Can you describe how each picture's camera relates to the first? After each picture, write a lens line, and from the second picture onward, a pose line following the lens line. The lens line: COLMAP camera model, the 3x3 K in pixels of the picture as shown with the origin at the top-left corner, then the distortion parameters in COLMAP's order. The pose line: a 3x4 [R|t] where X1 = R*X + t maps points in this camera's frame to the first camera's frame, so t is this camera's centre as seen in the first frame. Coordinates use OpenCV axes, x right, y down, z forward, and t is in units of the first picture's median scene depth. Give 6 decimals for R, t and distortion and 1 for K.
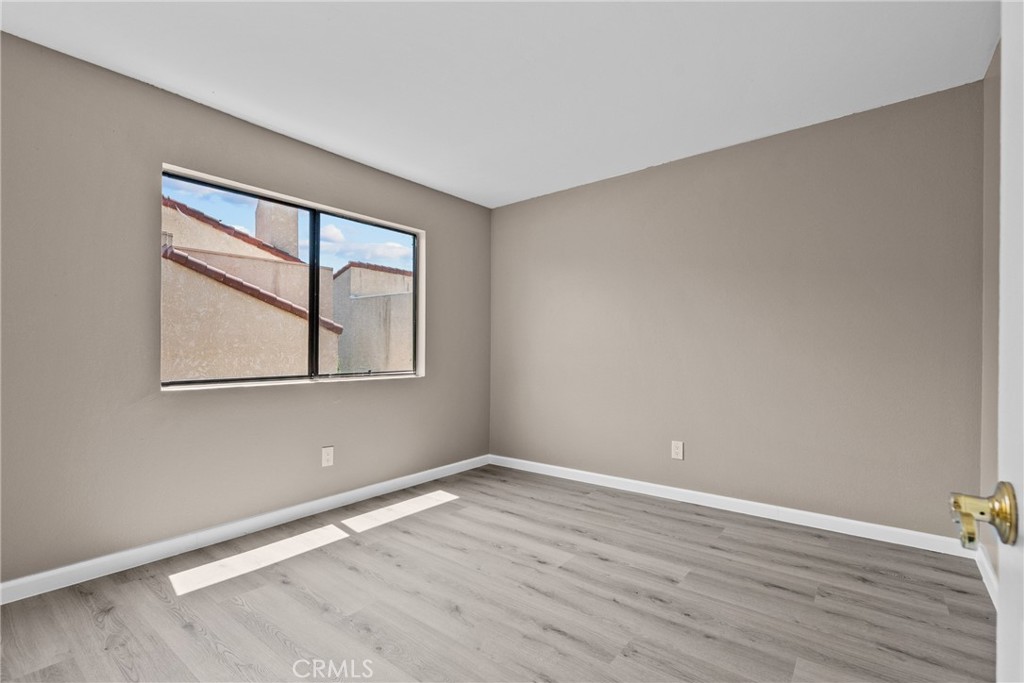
lens RADIAL K [[458.5, 0, 480.5], [0, 458.5, 358.3], [0, 0, 1]] dist [-0.000521, 0.001075]
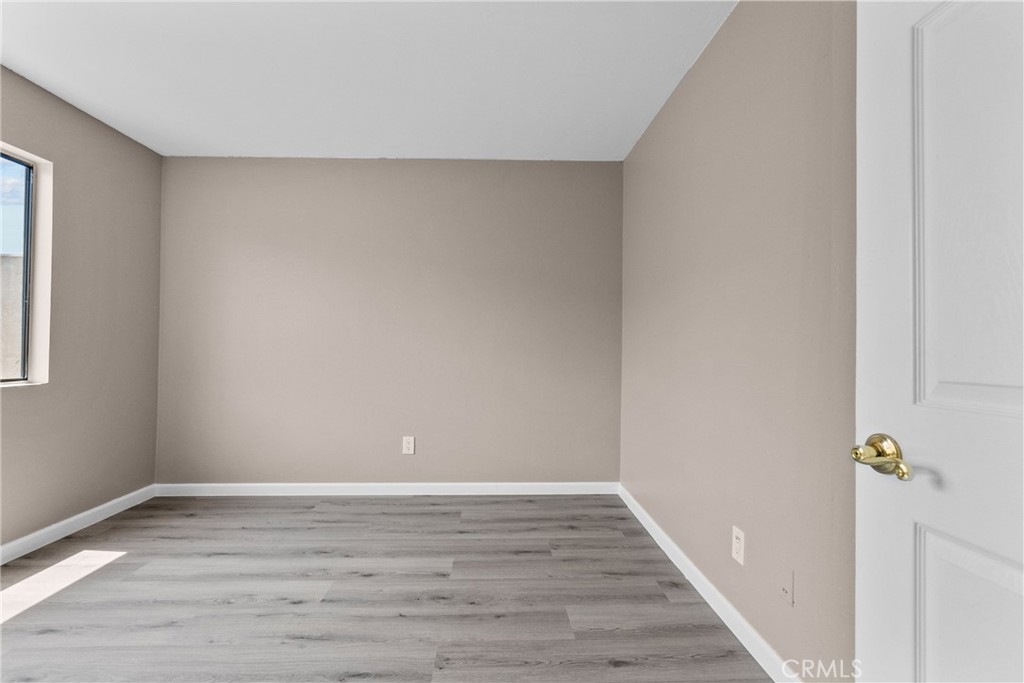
lens RADIAL K [[470.7, 0, 510.2], [0, 470.7, 353.2], [0, 0, 1]] dist [-0.002946, 0.001627]
pose [[0.746686, -0.000447, 0.665176, -0.135506], [0.001690, 0.999998, -0.001225, -0.002848], [-0.665174, 0.002039, 0.746686, 0.104116]]
